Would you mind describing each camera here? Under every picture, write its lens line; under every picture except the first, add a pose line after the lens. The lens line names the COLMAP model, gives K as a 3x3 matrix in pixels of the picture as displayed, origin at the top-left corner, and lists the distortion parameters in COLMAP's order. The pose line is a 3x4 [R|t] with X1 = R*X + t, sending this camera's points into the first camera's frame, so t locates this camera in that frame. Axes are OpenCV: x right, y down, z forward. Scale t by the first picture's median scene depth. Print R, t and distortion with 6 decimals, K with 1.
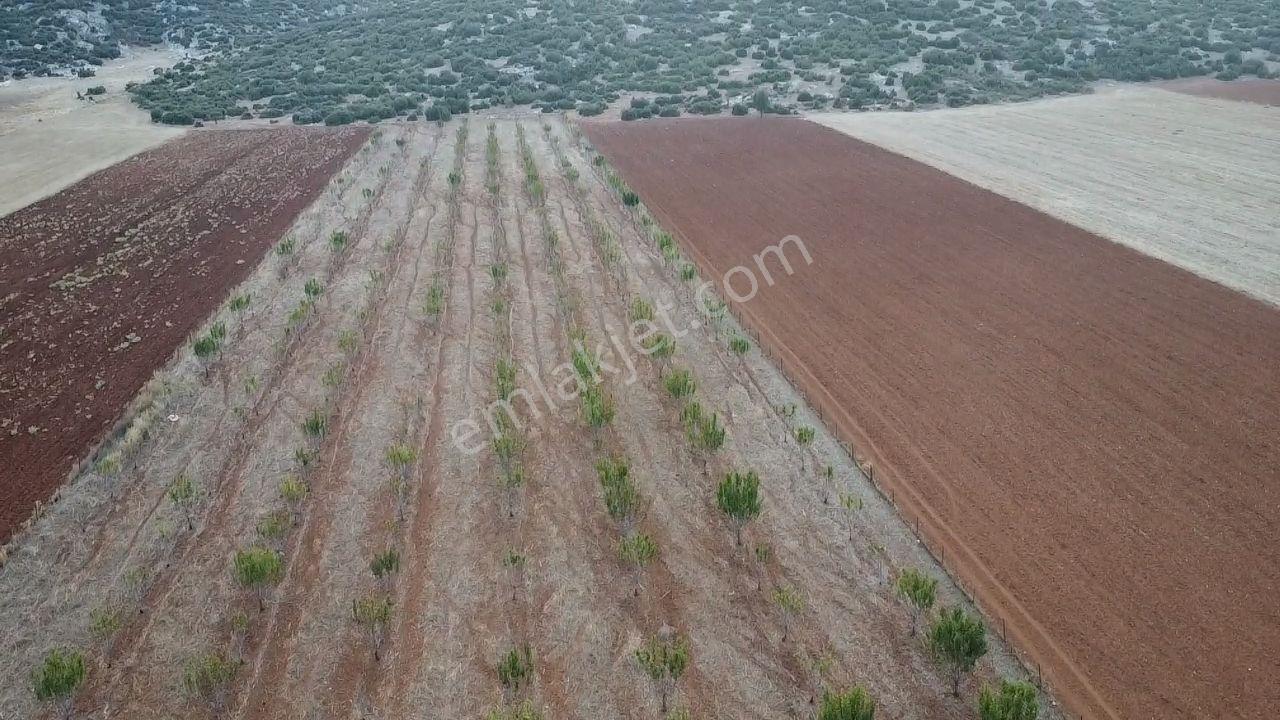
lens RADIAL K [[910.6, 0, 641.7], [0, 910.6, 357.2], [0, 0, 1]] dist [-0.028558, -0.007393]
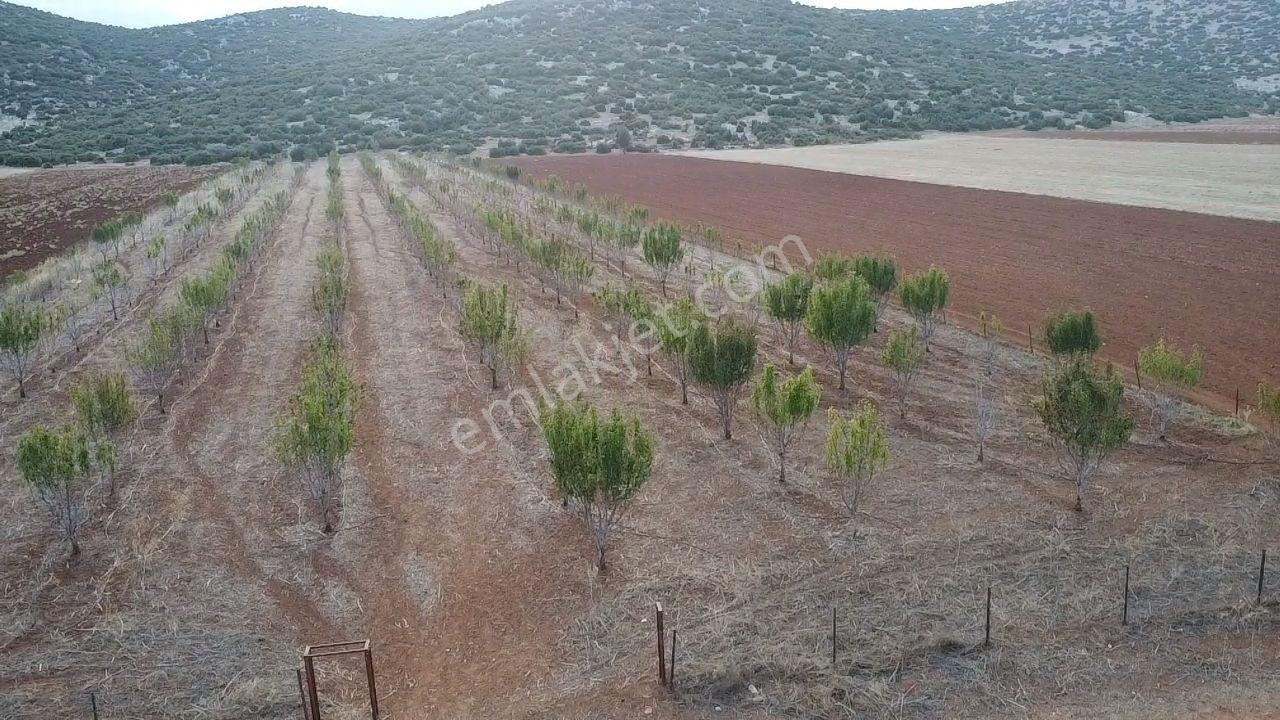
lens RADIAL K [[910.6, 0, 637.8], [0, 910.6, 363.5], [0, 0, 1]] dist [-0.028558, -0.007393]
pose [[0.988041, -0.036656, 0.149773, -0.026703], [0.052483, 0.993283, -0.103128, 0.117333], [-0.144987, 0.109755, 0.983327, -0.015191]]
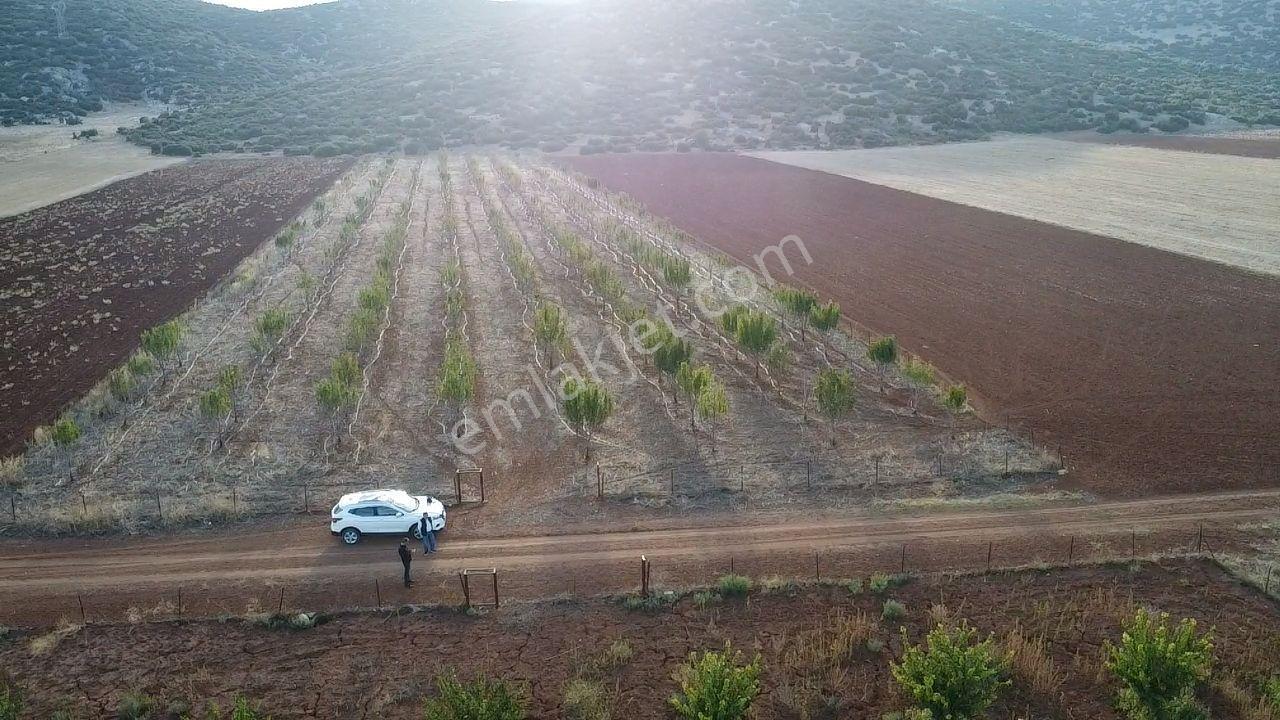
lens RADIAL K [[910.6, 0, 642.7], [0, 910.6, 364.7], [0, 0, 1]] dist [-0.028558, -0.007393]
pose [[0.998373, -0.001431, 0.057001, -0.012537], [0.006008, 0.996760, -0.080214, 0.126836], [-0.056701, 0.080426, 0.995147, -0.157717]]
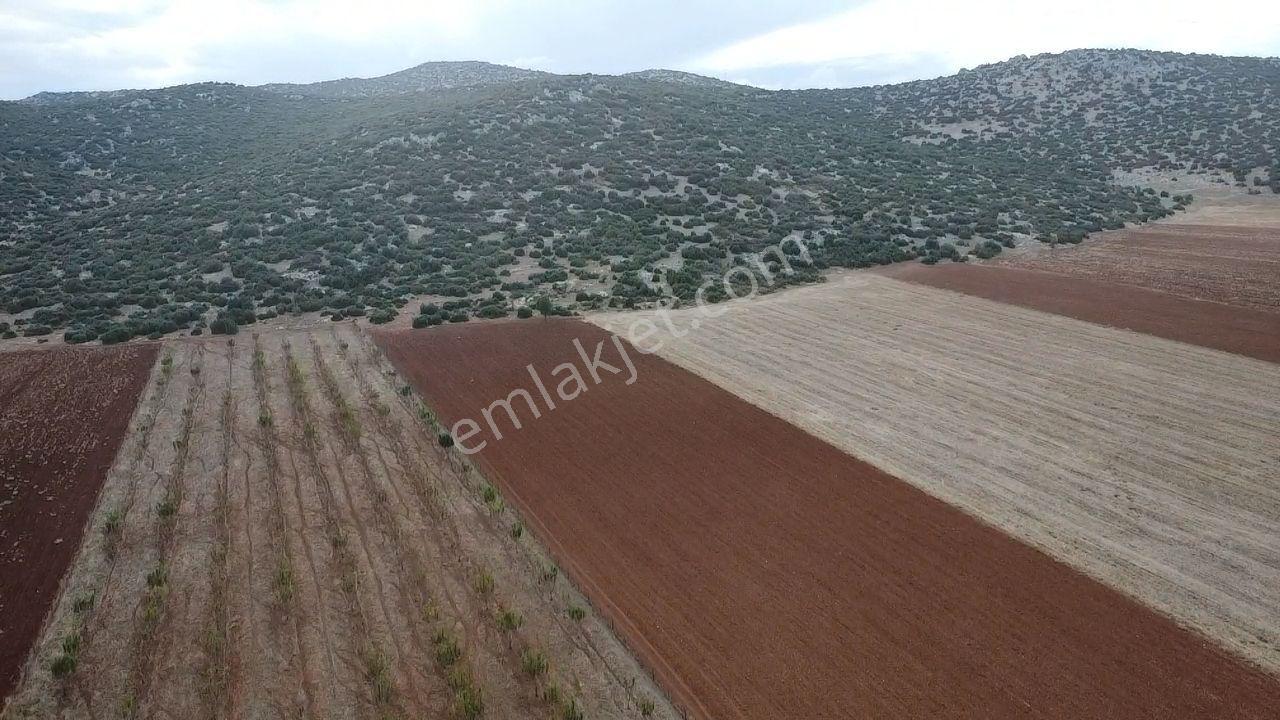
lens RADIAL K [[910.6, 0, 636.2], [0, 910.6, 364.2], [0, 0, 1]] dist [-0.028558, -0.007393]
pose [[0.969650, -0.049647, 0.239404, -0.035046], [0.085349, 0.986302, -0.141150, -0.067650], [-0.229117, 0.157299, 0.960605, -0.081507]]
